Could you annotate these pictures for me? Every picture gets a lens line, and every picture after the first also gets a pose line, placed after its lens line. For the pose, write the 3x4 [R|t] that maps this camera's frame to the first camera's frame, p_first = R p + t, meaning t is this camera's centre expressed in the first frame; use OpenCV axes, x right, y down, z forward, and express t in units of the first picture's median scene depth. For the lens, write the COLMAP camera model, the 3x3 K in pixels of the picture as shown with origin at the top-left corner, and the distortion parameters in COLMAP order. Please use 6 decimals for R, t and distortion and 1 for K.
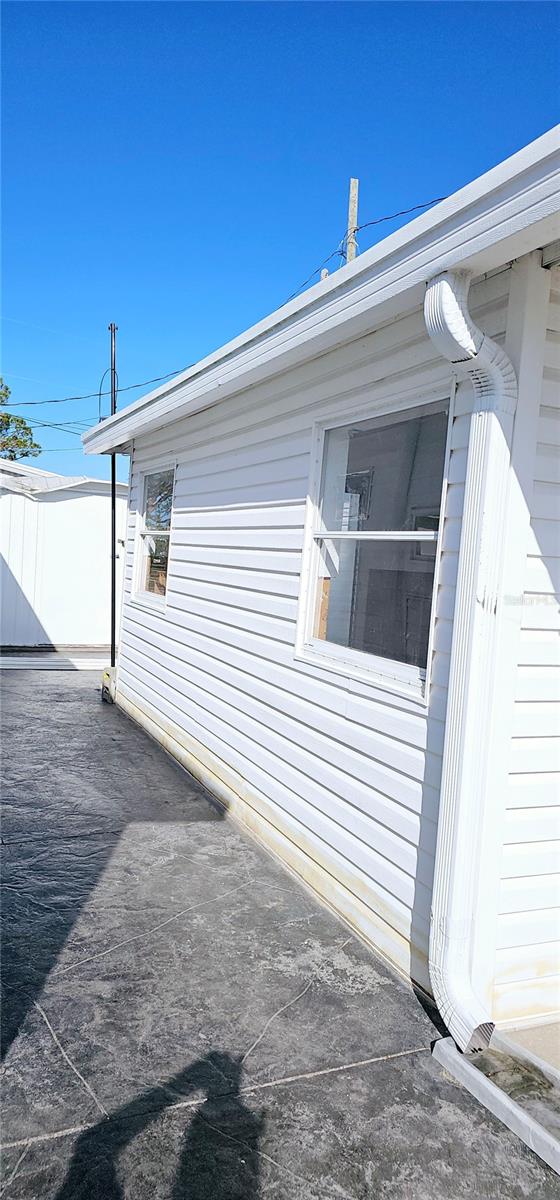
lens RADIAL K [[799.7, 0, 278.7], [0, 799.7, 599.0], [0, 0, 1]] dist [0.059239, -0.025731]
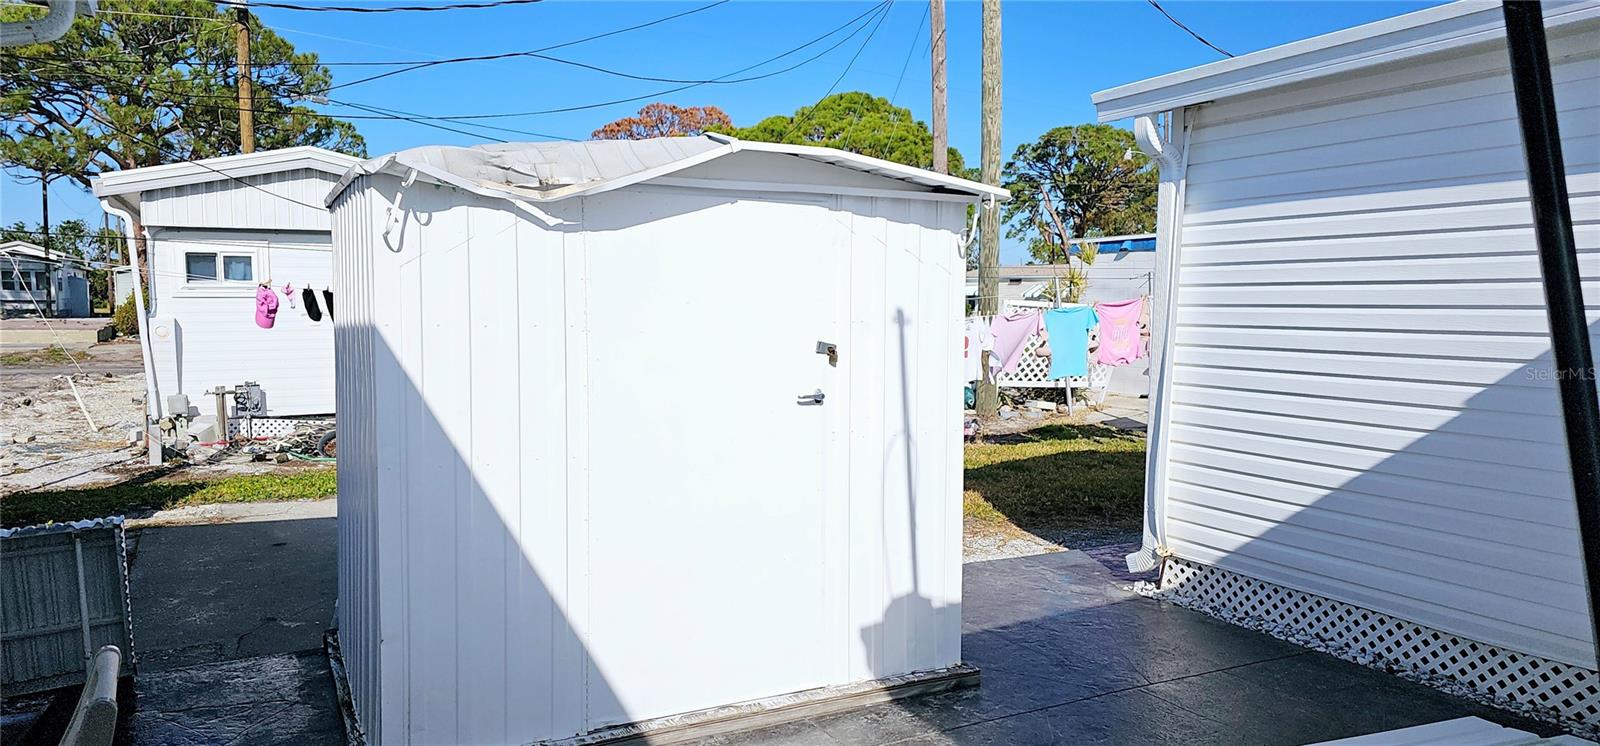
lens RADIAL K [[1066.3, 0, 800.4], [0, 1066.3, 374.9], [0, 0, 1]] dist [0.059239, -0.025731]
pose [[0.995254, -0.057730, 0.078337, -0.249152], [0.056317, 0.998210, 0.020139, -0.073587], [-0.079359, -0.015632, 0.996724, 0.623873]]
